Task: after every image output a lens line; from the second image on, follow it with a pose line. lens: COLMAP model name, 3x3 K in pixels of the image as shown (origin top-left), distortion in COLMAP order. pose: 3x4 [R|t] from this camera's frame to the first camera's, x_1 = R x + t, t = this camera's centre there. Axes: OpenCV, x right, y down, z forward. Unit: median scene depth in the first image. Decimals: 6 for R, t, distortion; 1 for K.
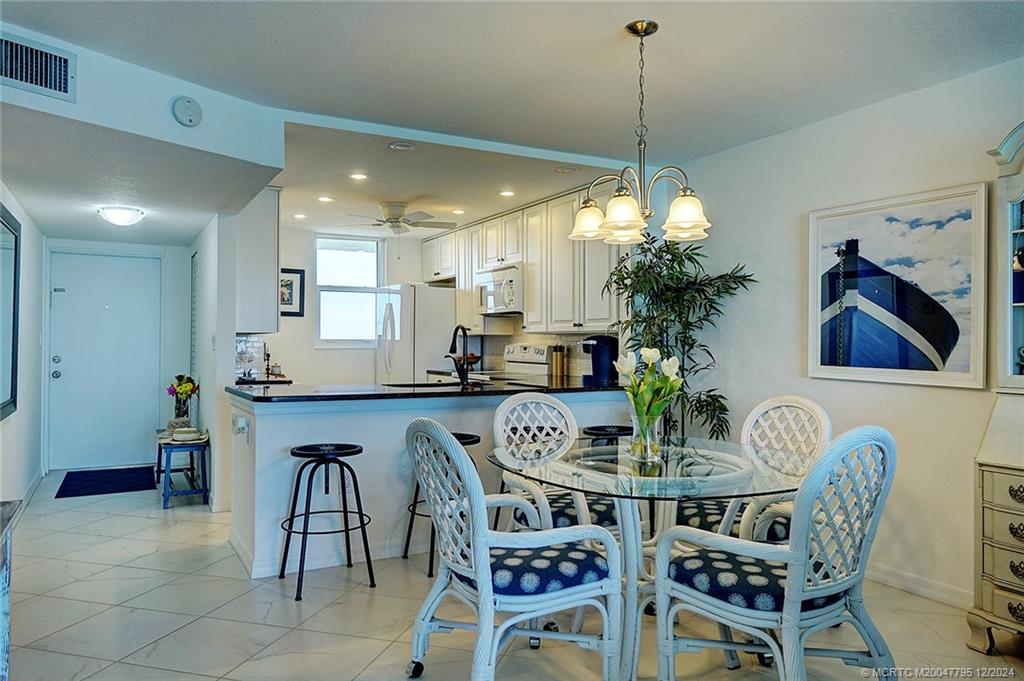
lens RADIAL K [[713.3, 0, 513.0], [0, 713.3, 338.0], [0, 0, 1]] dist [0.007101, -0.002828]
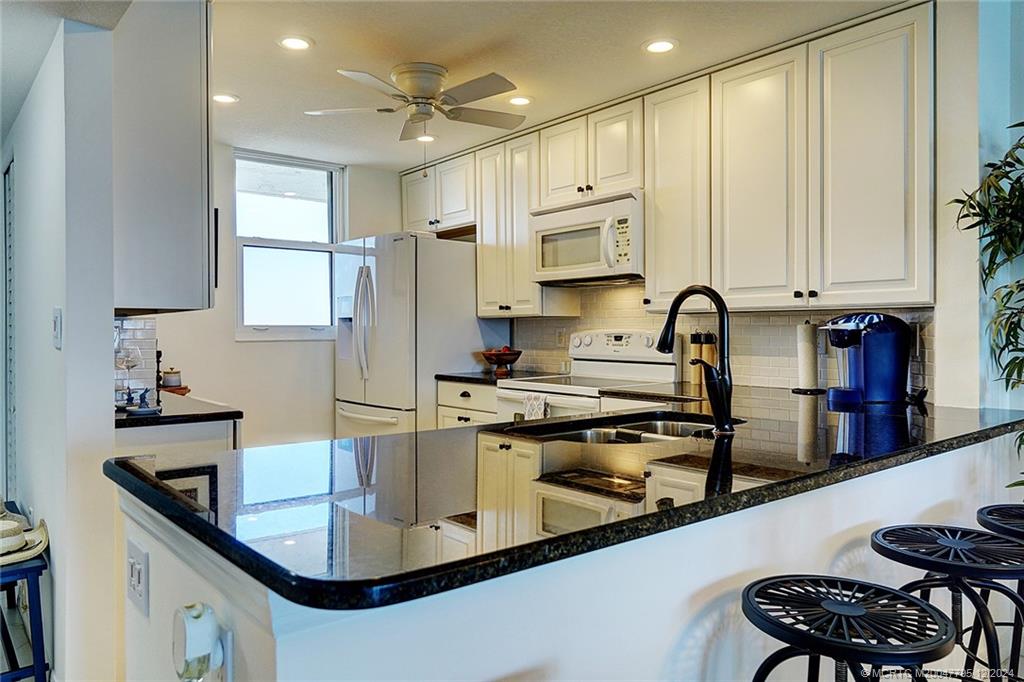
lens RADIAL K [[713.3, 0, 511.1], [0, 713.3, 337.1], [0, 0, 1]] dist [0.007101, -0.002828]
pose [[0.983515, -0.008084, 0.180644, -0.180207], [0.005163, 0.999848, 0.016635, 0.003145], [-0.180751, -0.015428, 0.983408, 0.416661]]
